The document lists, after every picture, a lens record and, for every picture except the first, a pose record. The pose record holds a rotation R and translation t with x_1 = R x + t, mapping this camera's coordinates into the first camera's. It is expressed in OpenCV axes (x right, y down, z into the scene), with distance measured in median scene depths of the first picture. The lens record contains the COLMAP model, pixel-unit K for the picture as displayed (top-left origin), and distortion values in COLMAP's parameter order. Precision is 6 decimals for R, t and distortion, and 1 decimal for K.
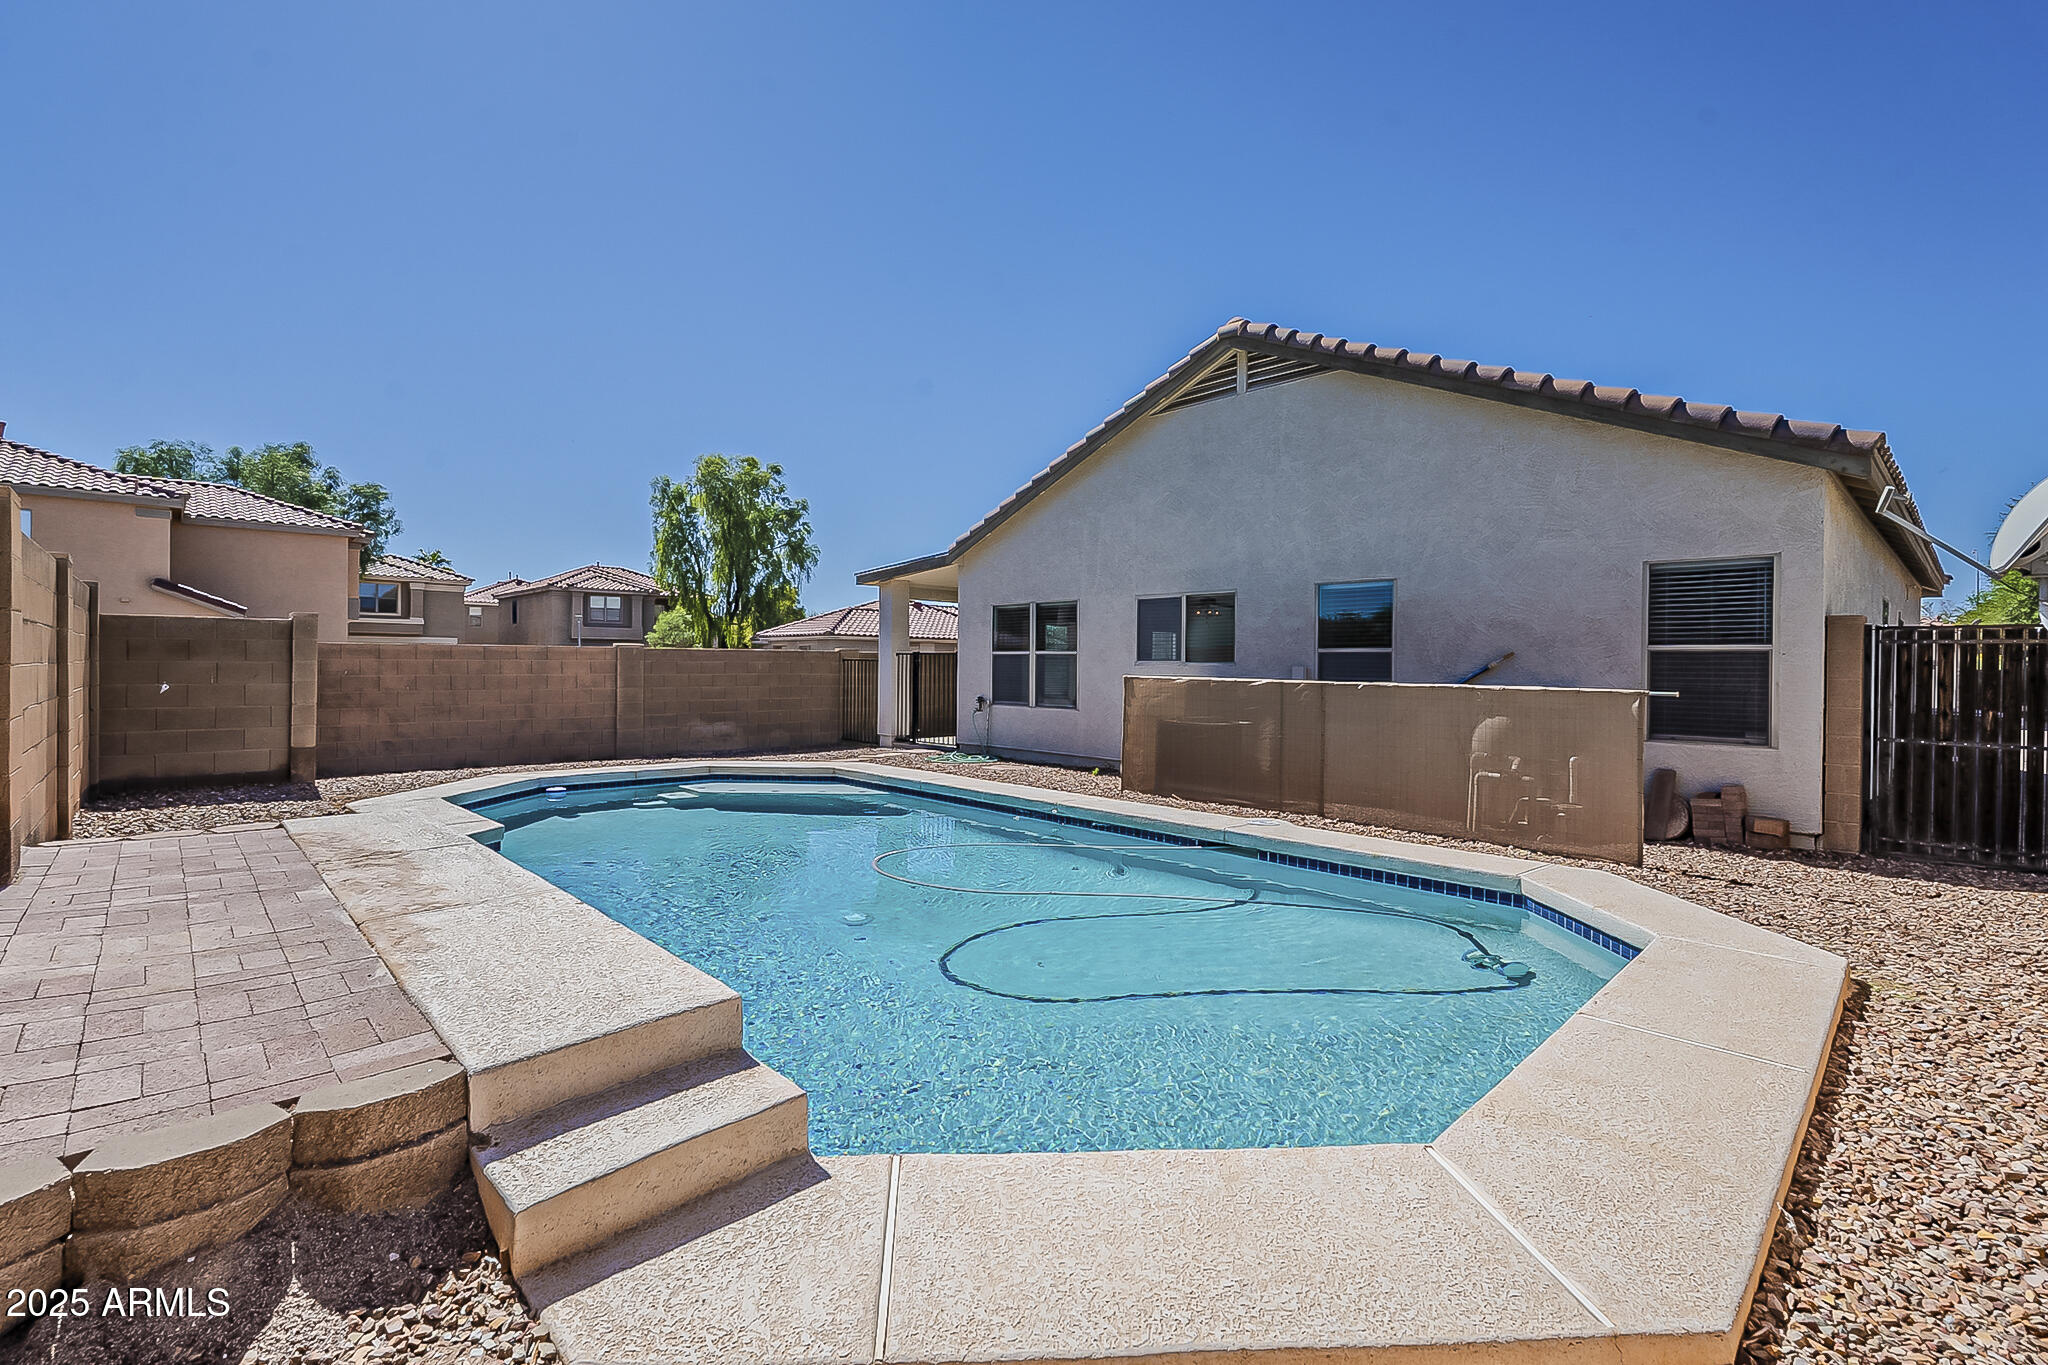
lens RADIAL K [[909.7, 0, 1027.8], [0, 909.7, 674.0], [0, 0, 1]] dist [-0.004333, 0.000986]
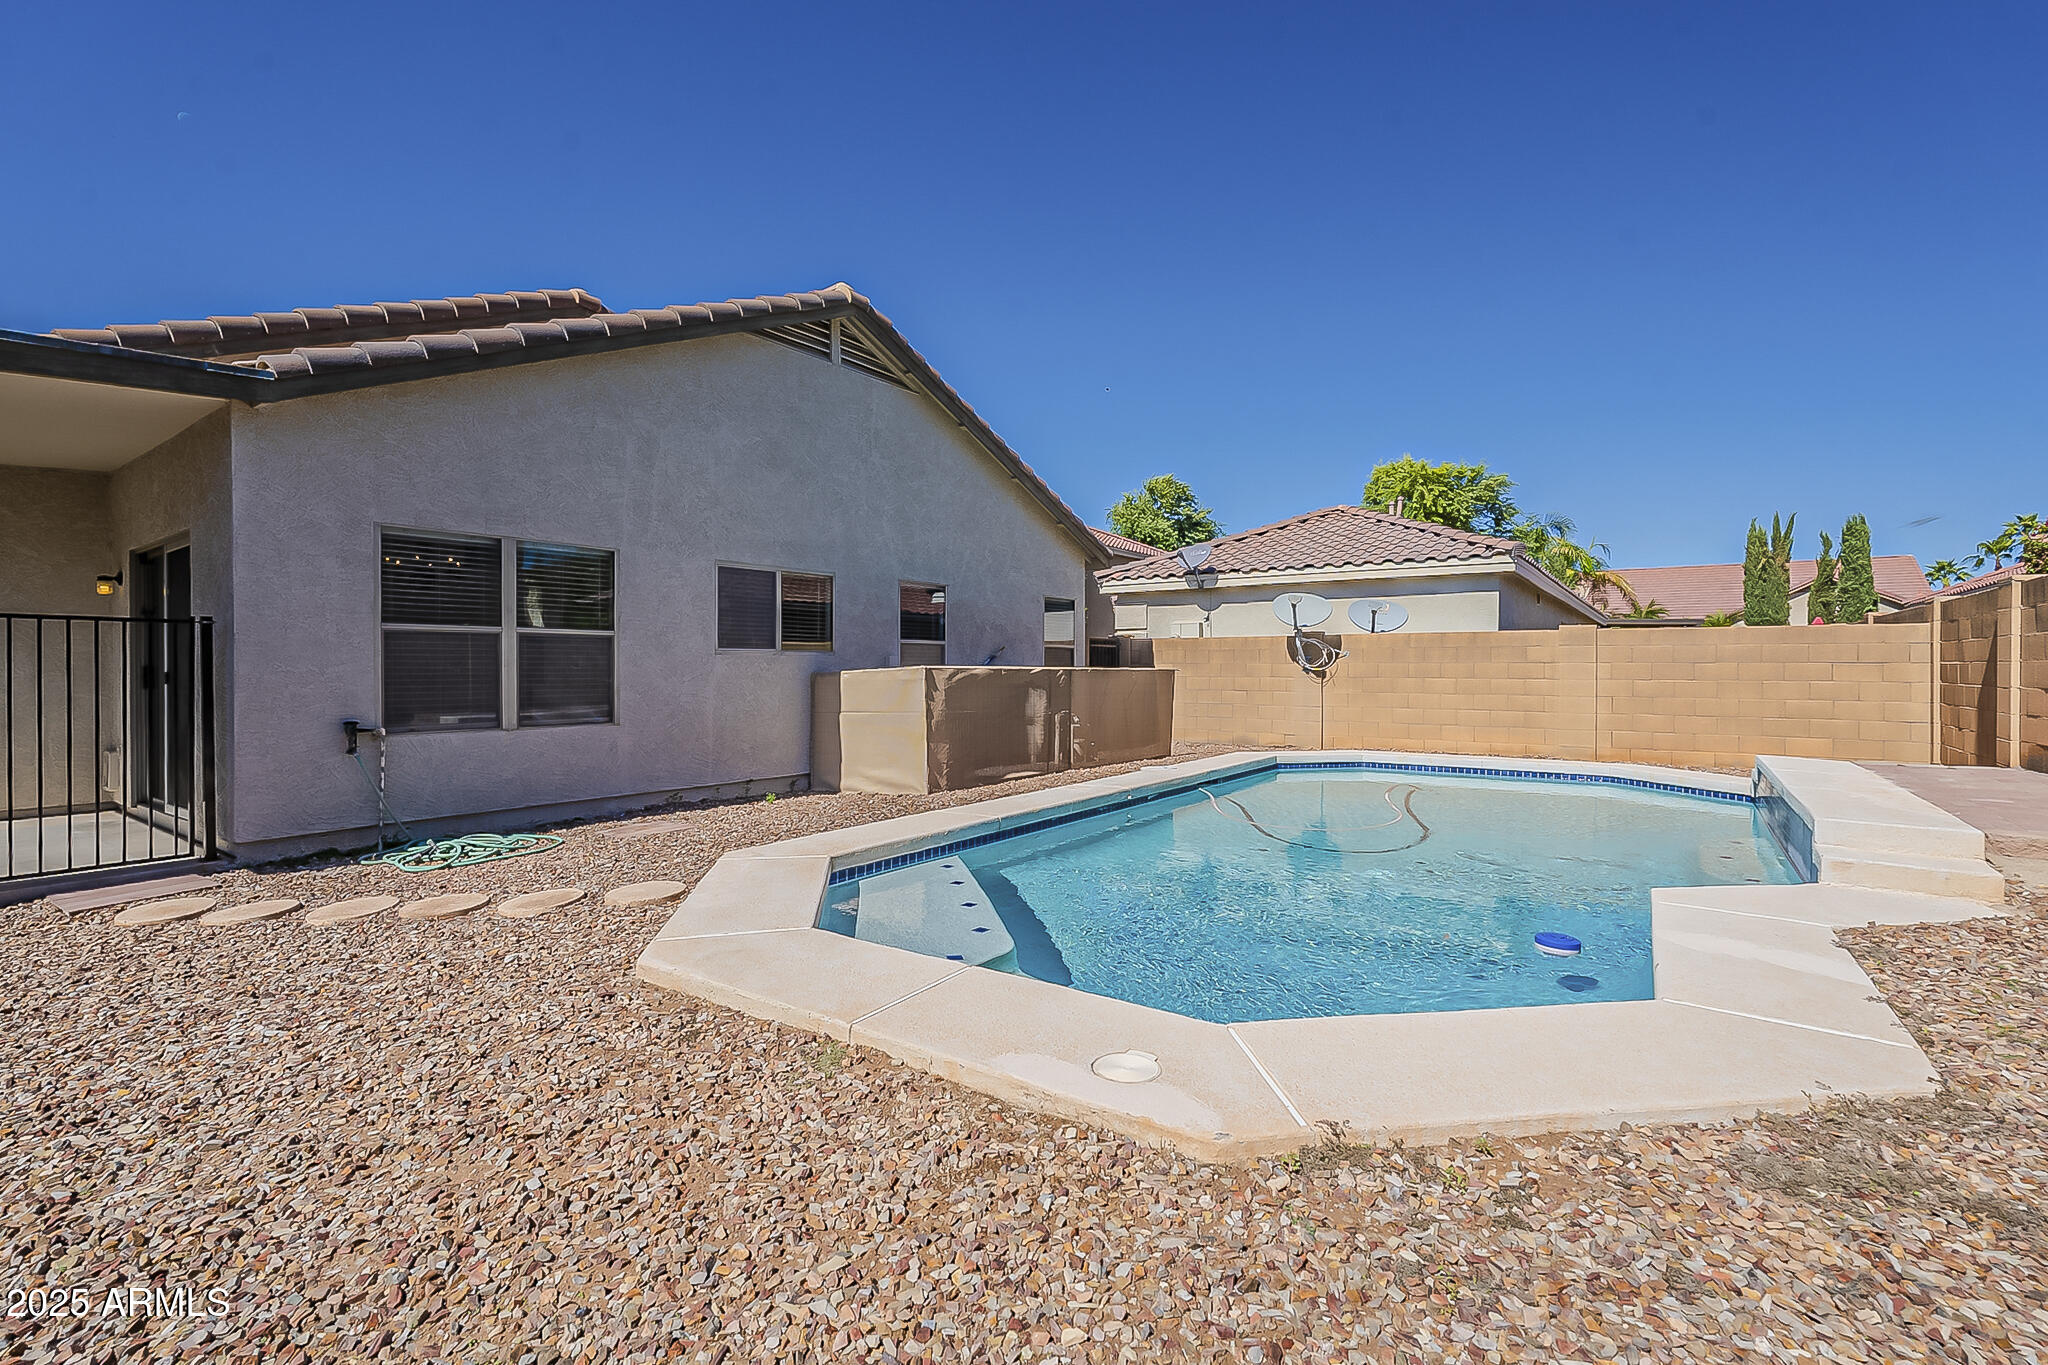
lens RADIAL K [[909.7, 0, 1020.1], [0, 909.7, 675.9], [0, 0, 1]] dist [-0.004333, 0.000986]
pose [[-0.173091, -0.018210, 0.984737, -0.655746], [0.007210, 0.999779, 0.019756, -0.004896], [-0.984879, 0.010519, -0.172922, 0.886707]]
